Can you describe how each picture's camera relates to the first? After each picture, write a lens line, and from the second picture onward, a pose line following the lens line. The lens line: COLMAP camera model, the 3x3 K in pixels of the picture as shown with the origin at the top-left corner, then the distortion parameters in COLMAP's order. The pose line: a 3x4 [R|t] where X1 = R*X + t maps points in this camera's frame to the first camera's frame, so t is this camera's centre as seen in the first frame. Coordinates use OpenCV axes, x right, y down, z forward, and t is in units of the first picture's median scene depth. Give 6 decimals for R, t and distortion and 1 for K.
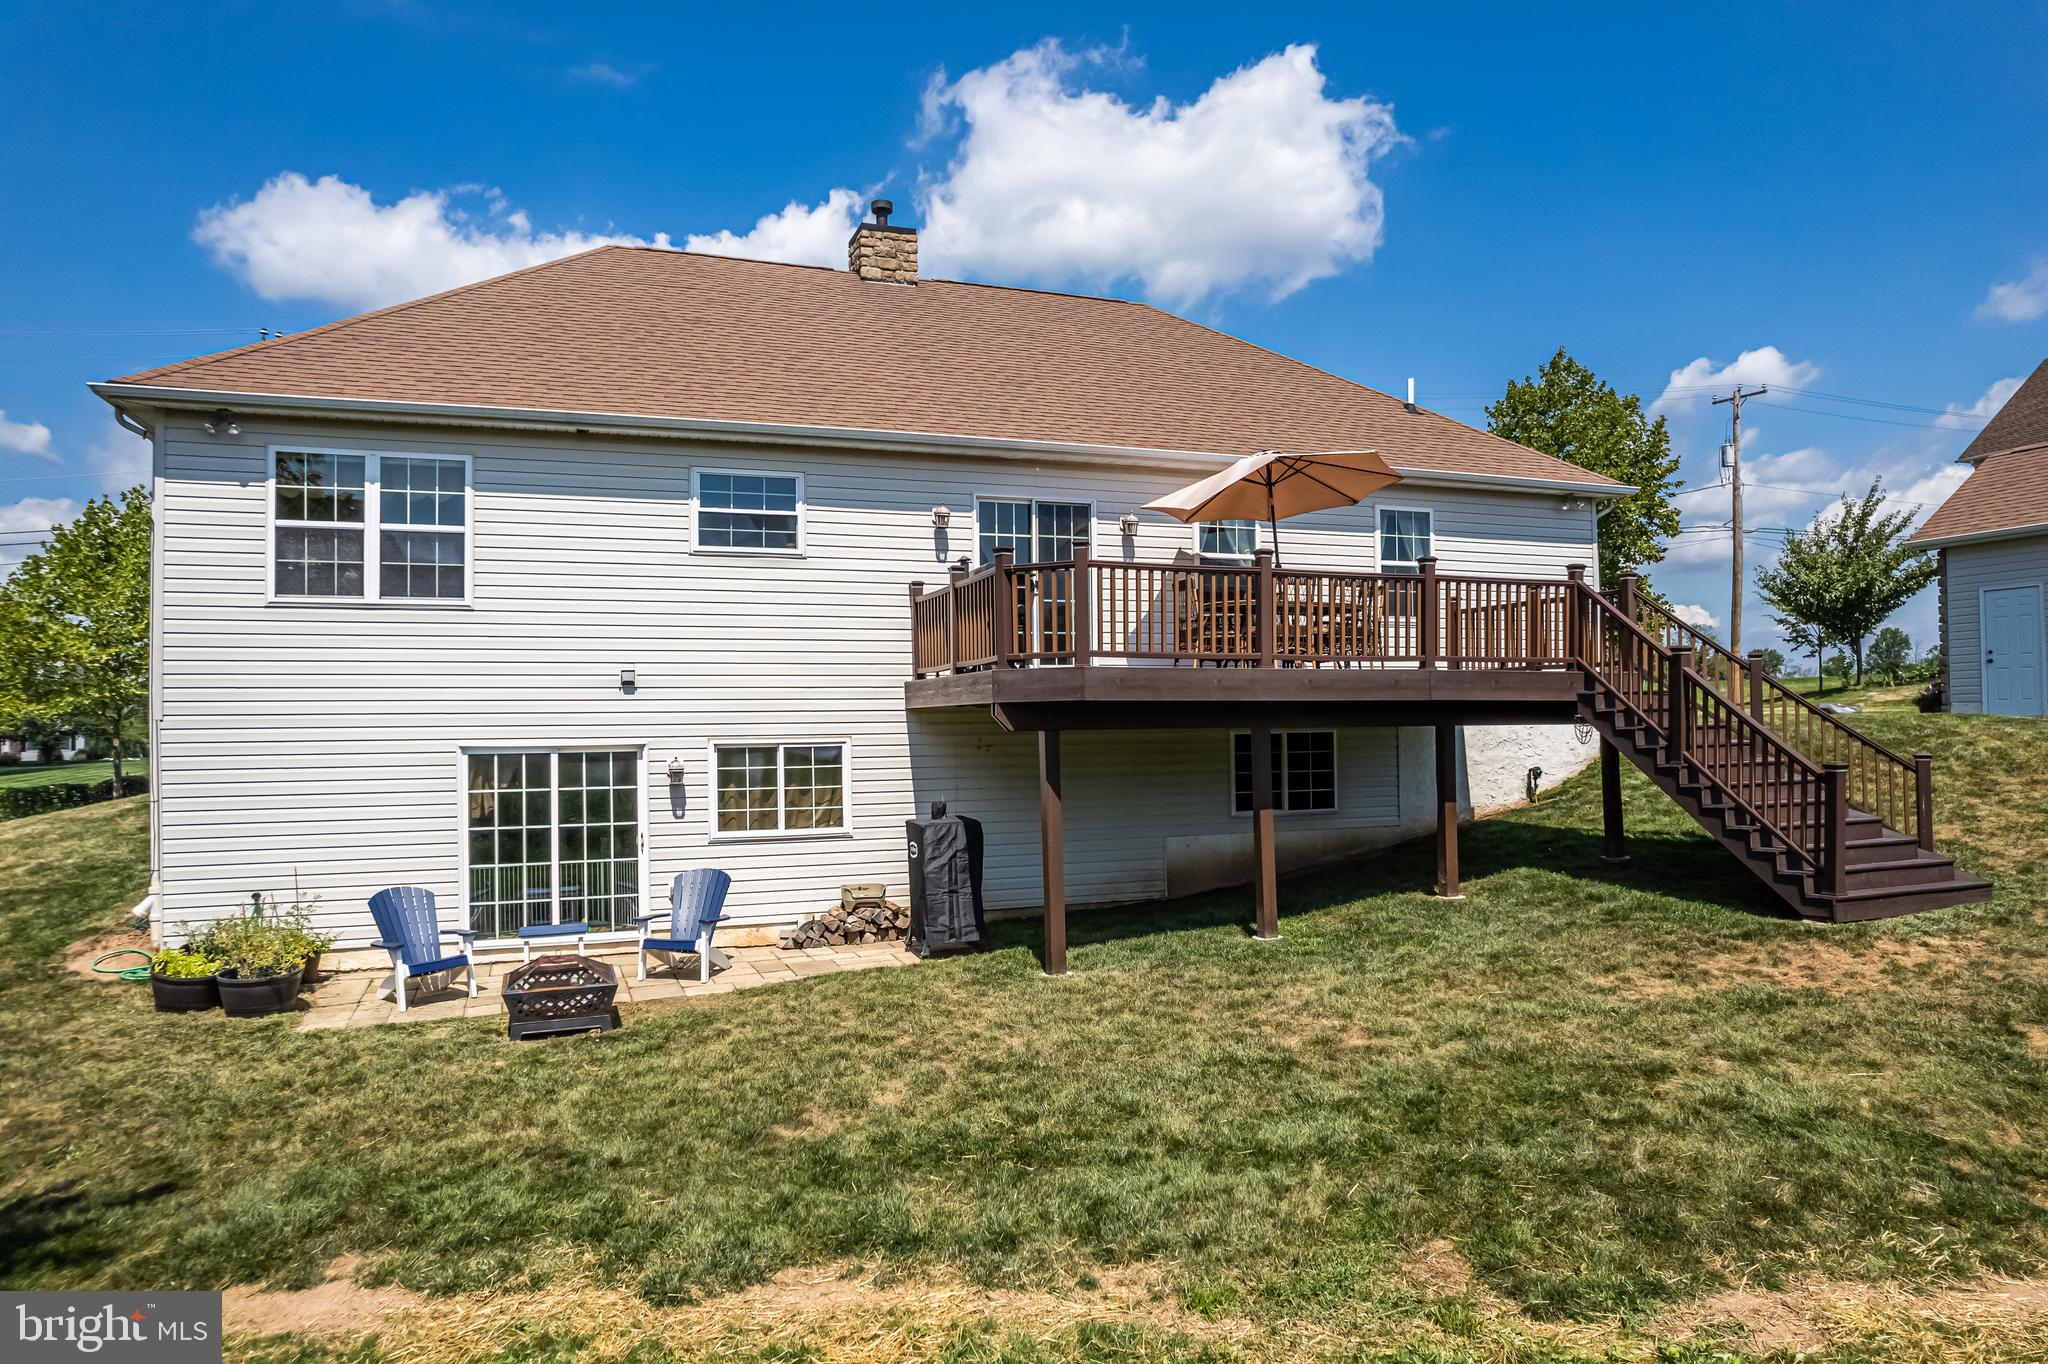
lens RADIAL K [[1307.3, 0, 1029.5], [0, 1307.3, 701.2], [0, 0, 1]] dist [-0.076896, 0.070388]
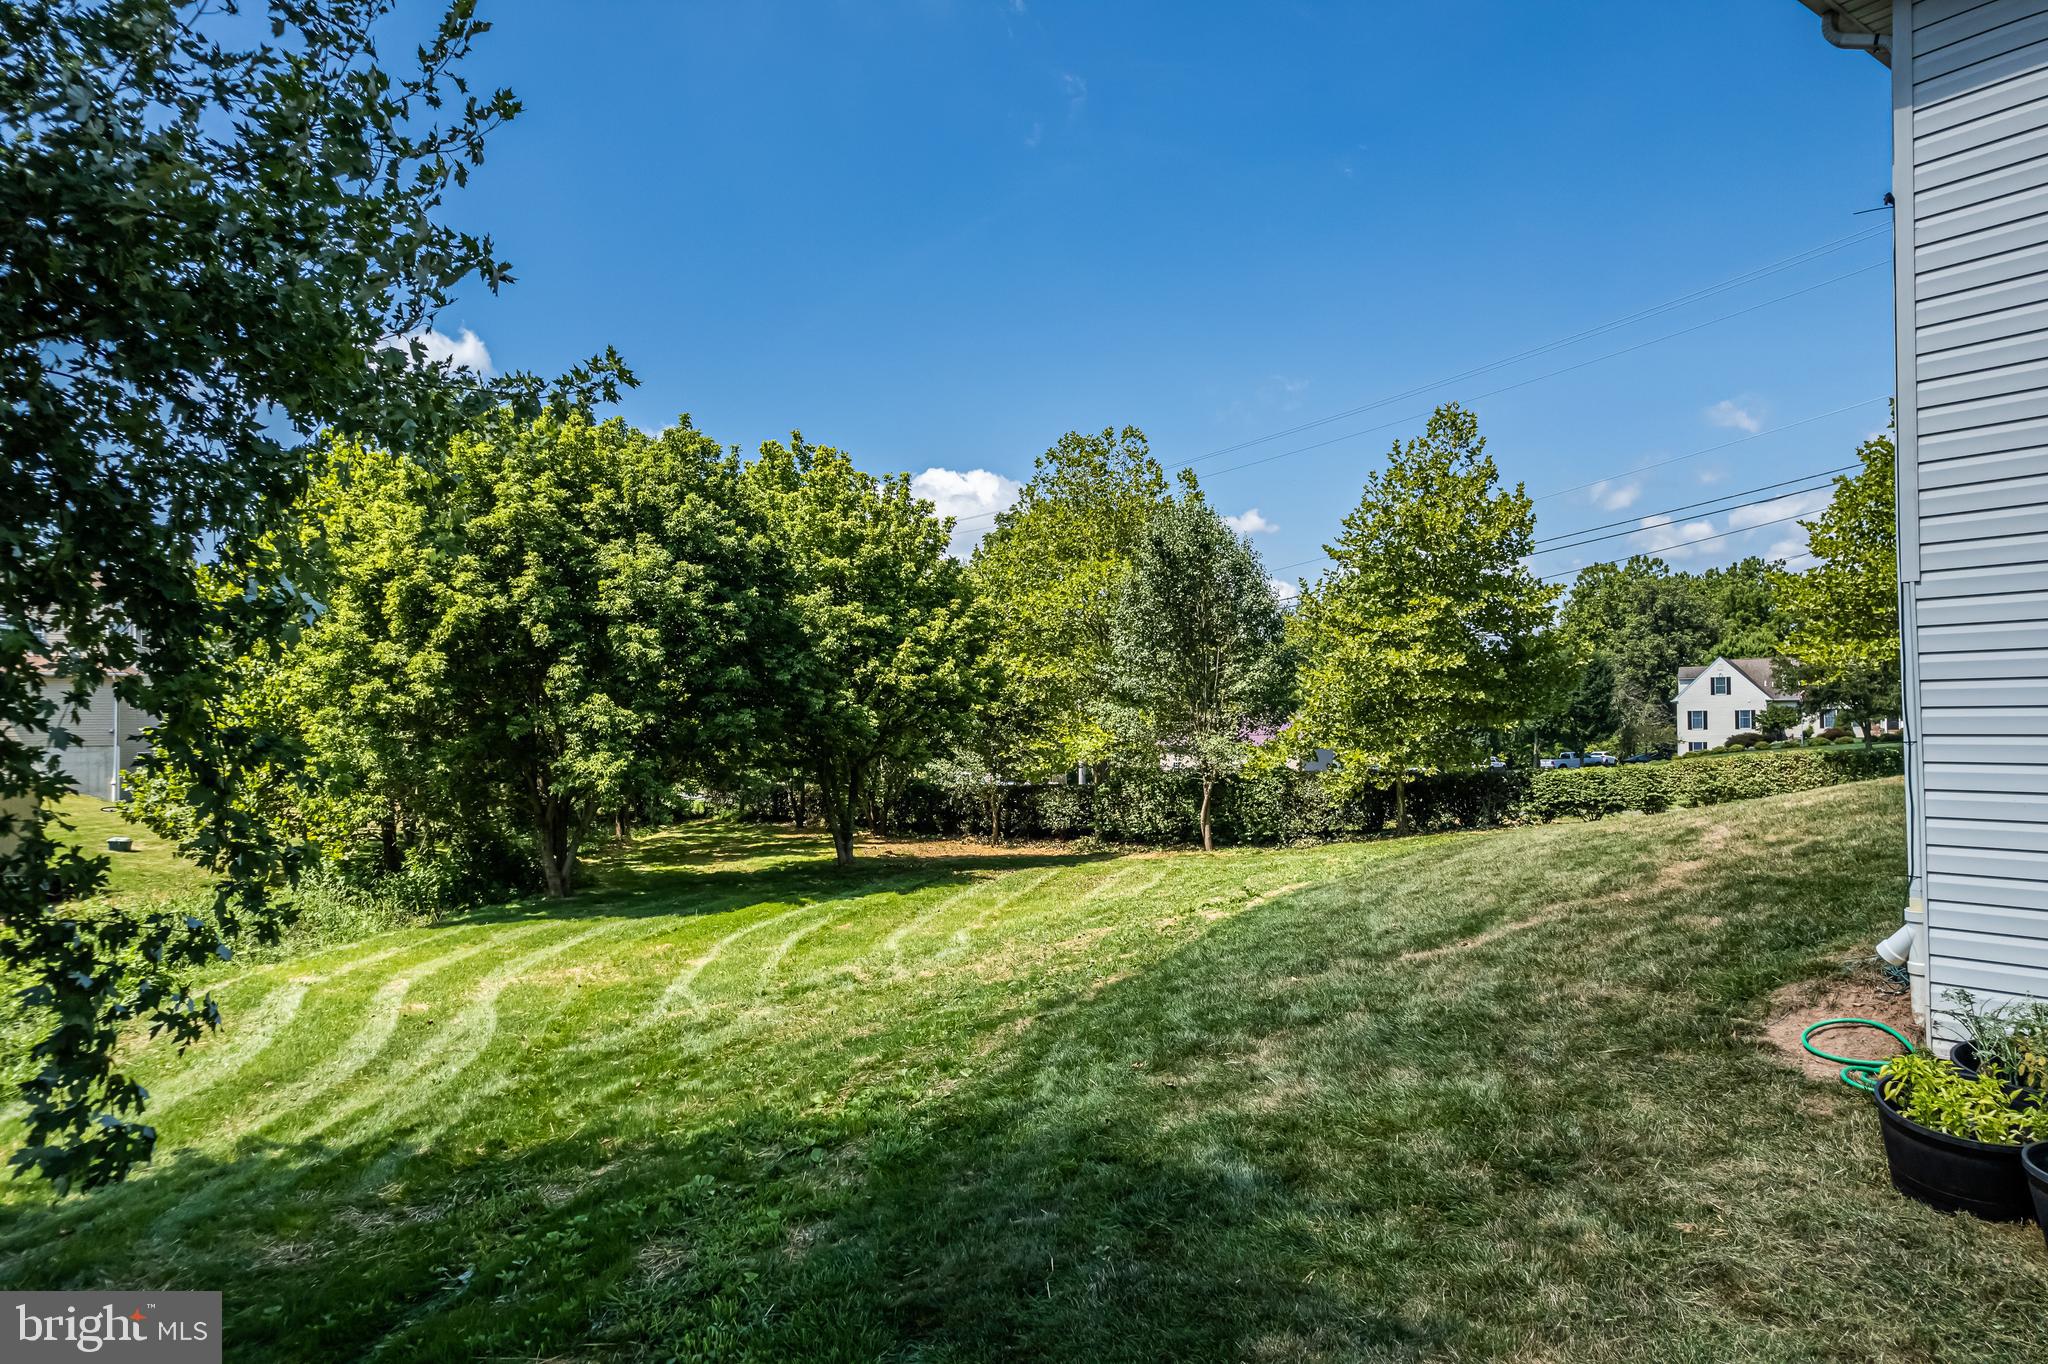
lens RADIAL K [[1307.3, 0, 1029.5], [0, 1307.3, 701.2], [0, 0, 1]] dist [-0.076896, 0.070388]
pose [[0.286769, -0.008602, -0.957961, -0.269915], [0.022601, 0.999742, -0.002212, 0.050320], [0.957733, -0.021016, 0.286889, 0.474329]]
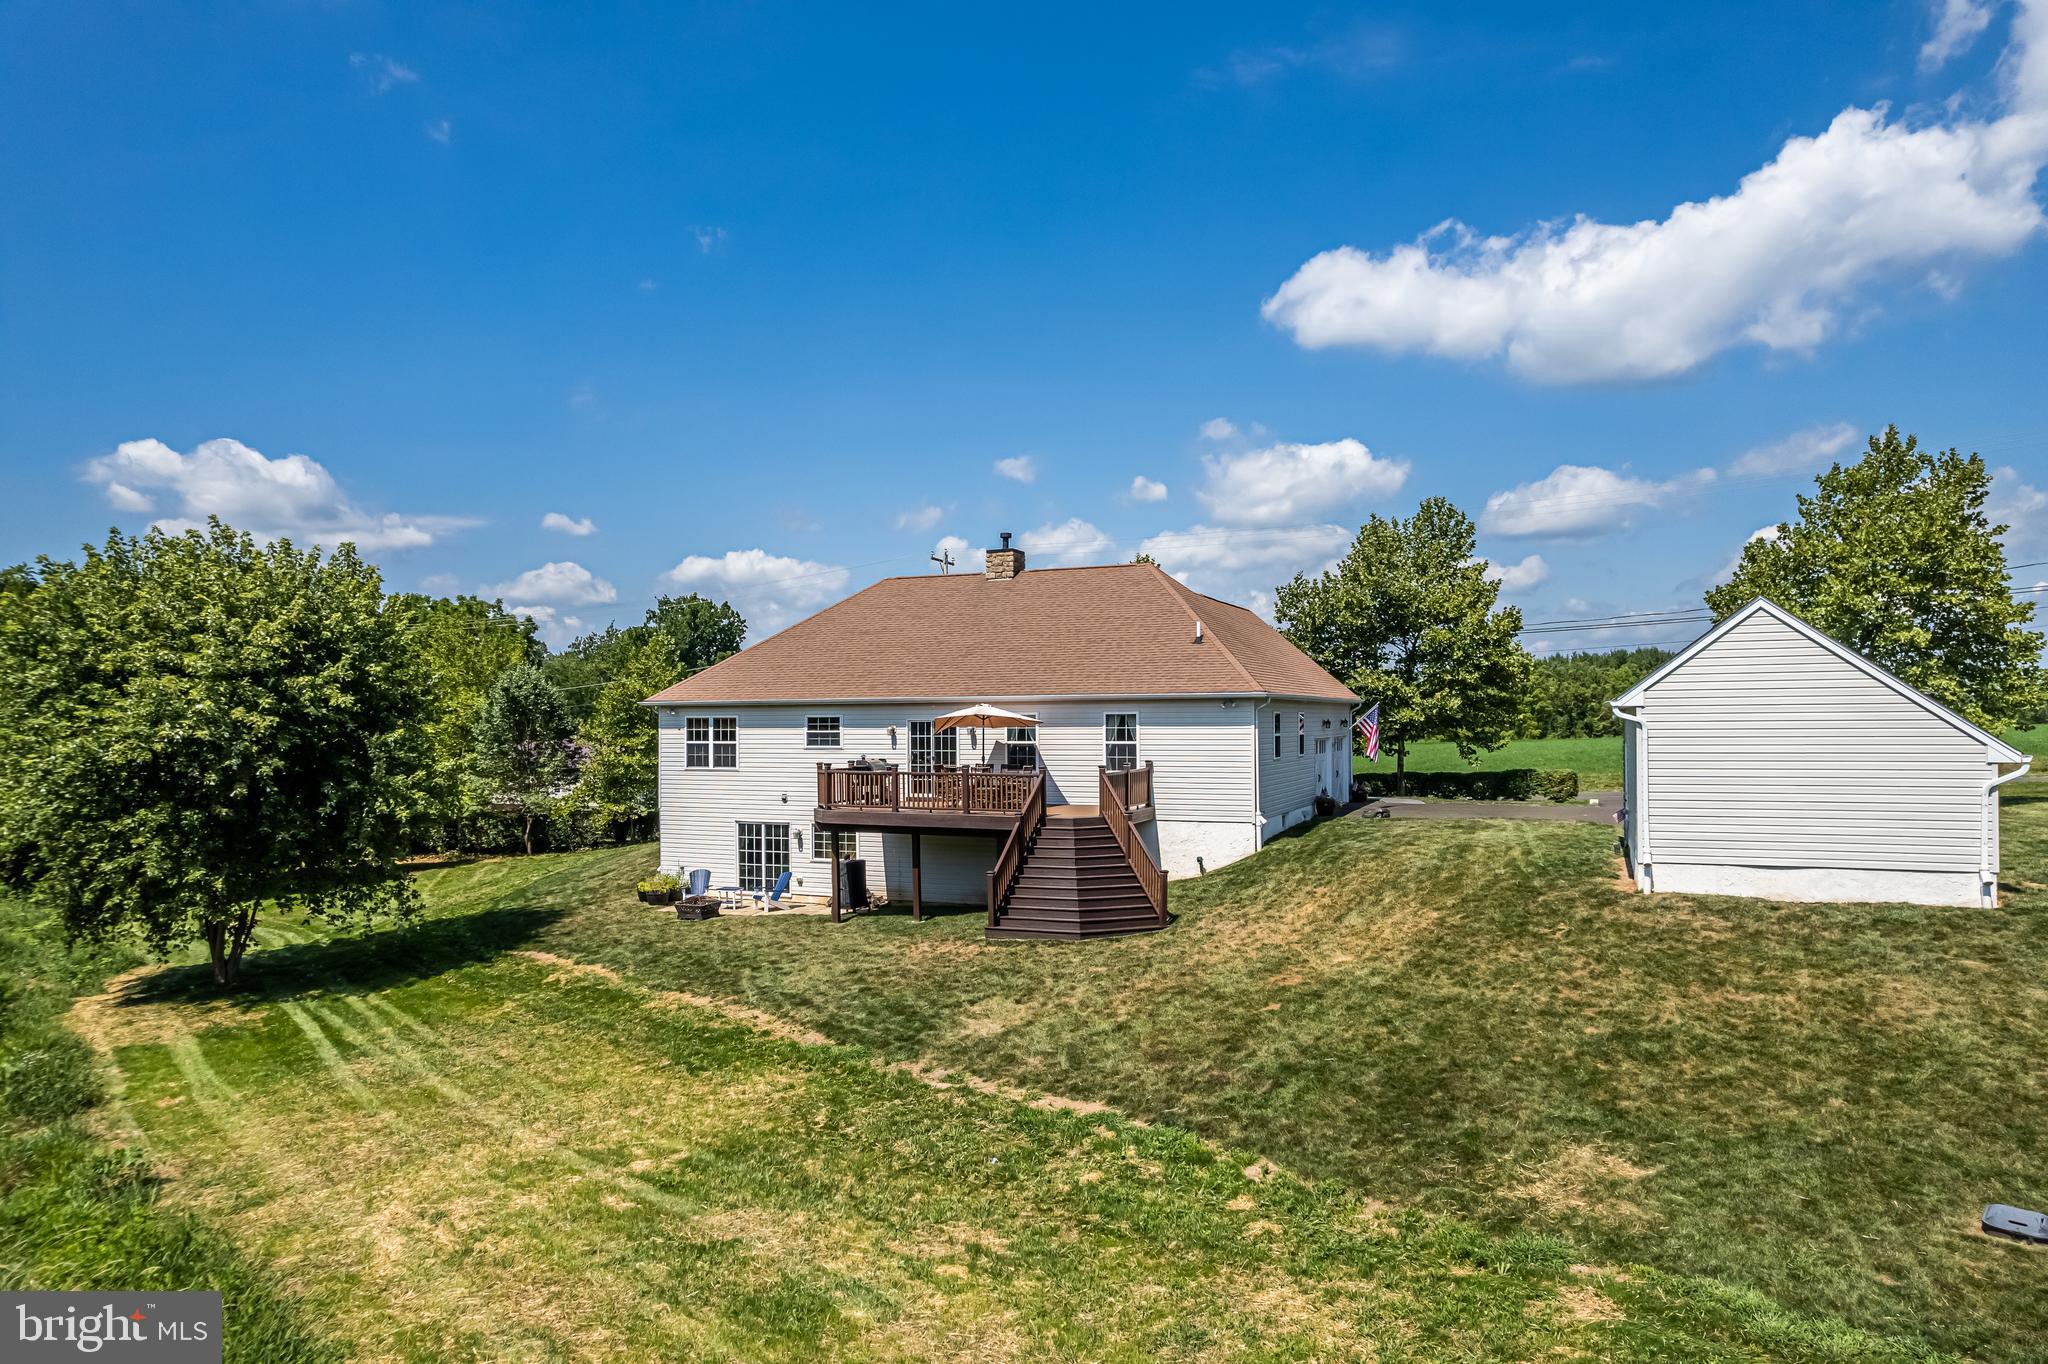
lens RADIAL K [[1307.3, 0, 1029.5], [0, 1307.3, 701.2], [0, 0, 1]] dist [-0.076896, 0.070388]
pose [[0.718886, -0.001536, -0.695126, 1.943728], [0.010803, 0.999901, 0.008963, -0.237923], [0.695044, -0.013953, 0.718832, -0.567674]]
